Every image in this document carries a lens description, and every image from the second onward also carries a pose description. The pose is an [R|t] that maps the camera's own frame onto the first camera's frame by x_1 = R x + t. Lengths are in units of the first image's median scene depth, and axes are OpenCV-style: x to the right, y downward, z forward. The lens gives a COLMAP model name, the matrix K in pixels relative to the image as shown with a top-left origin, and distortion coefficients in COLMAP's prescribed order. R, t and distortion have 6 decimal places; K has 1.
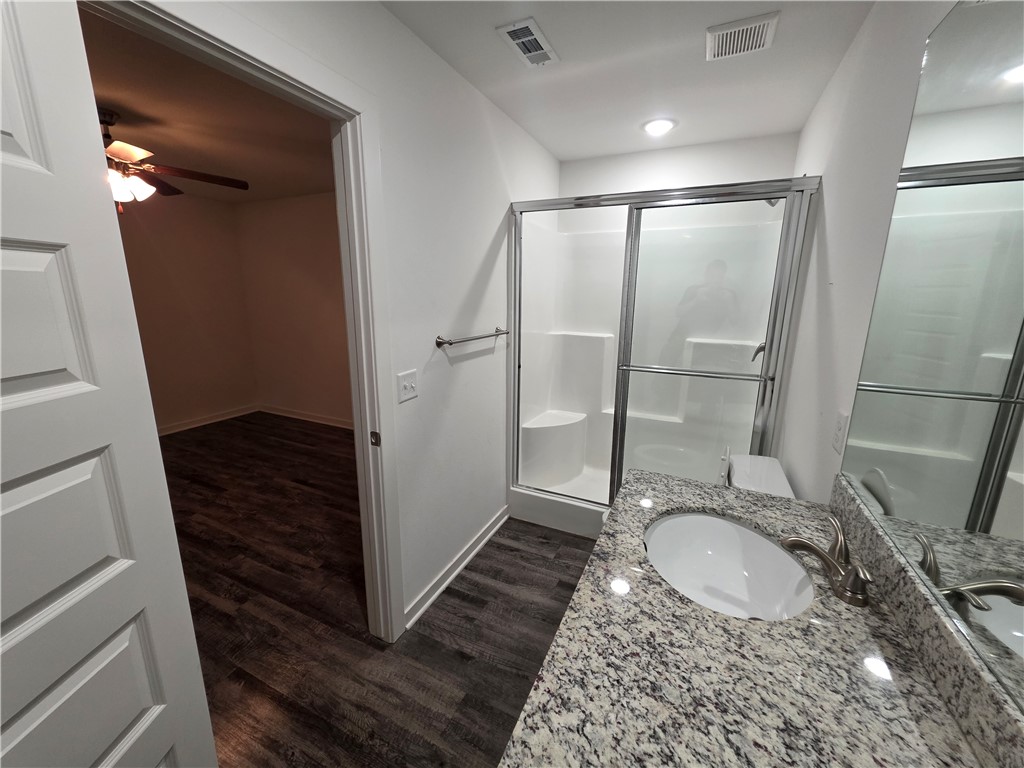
lens RADIAL K [[409.0, 0, 507.8], [0, 409.0, 381.5], [0, 0, 1]] dist [0.003202, 0.000089]
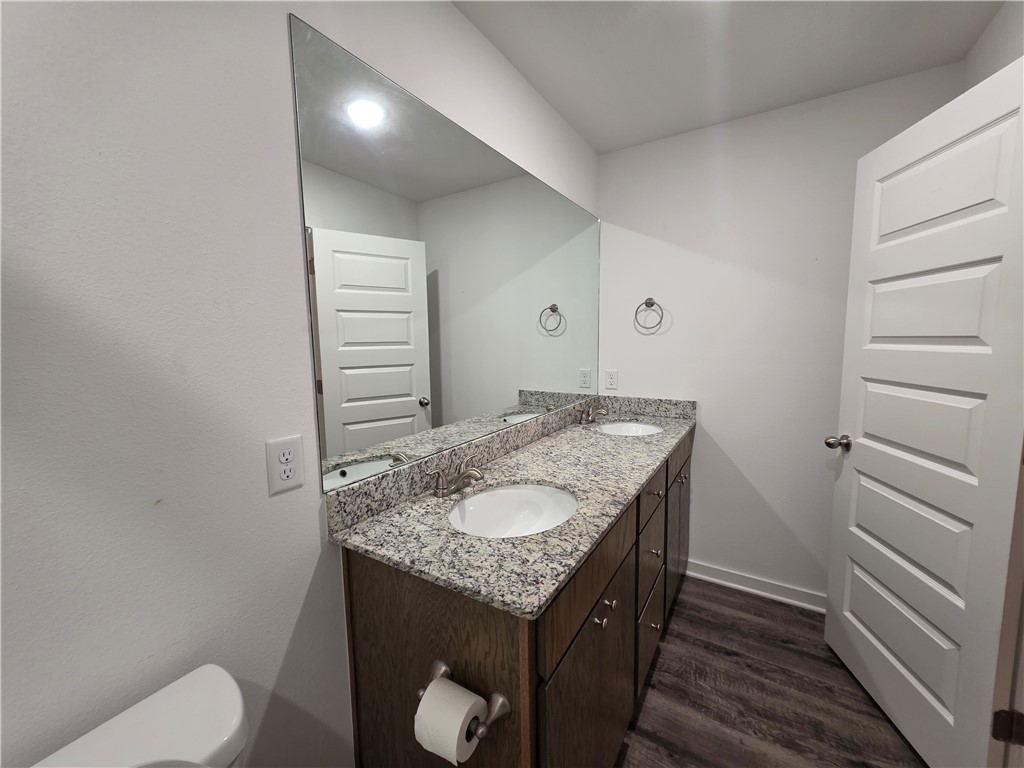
lens RADIAL K [[409.0, 0, 507.8], [0, 409.0, 381.5], [0, 0, 1]] dist [0.003202, 0.000089]
pose [[-0.992331, -0.006781, 0.123421, 0.369217], [0.032975, 0.947786, 0.317198, -0.294102], [-0.119127, 0.318835, -0.940294, 1.897491]]
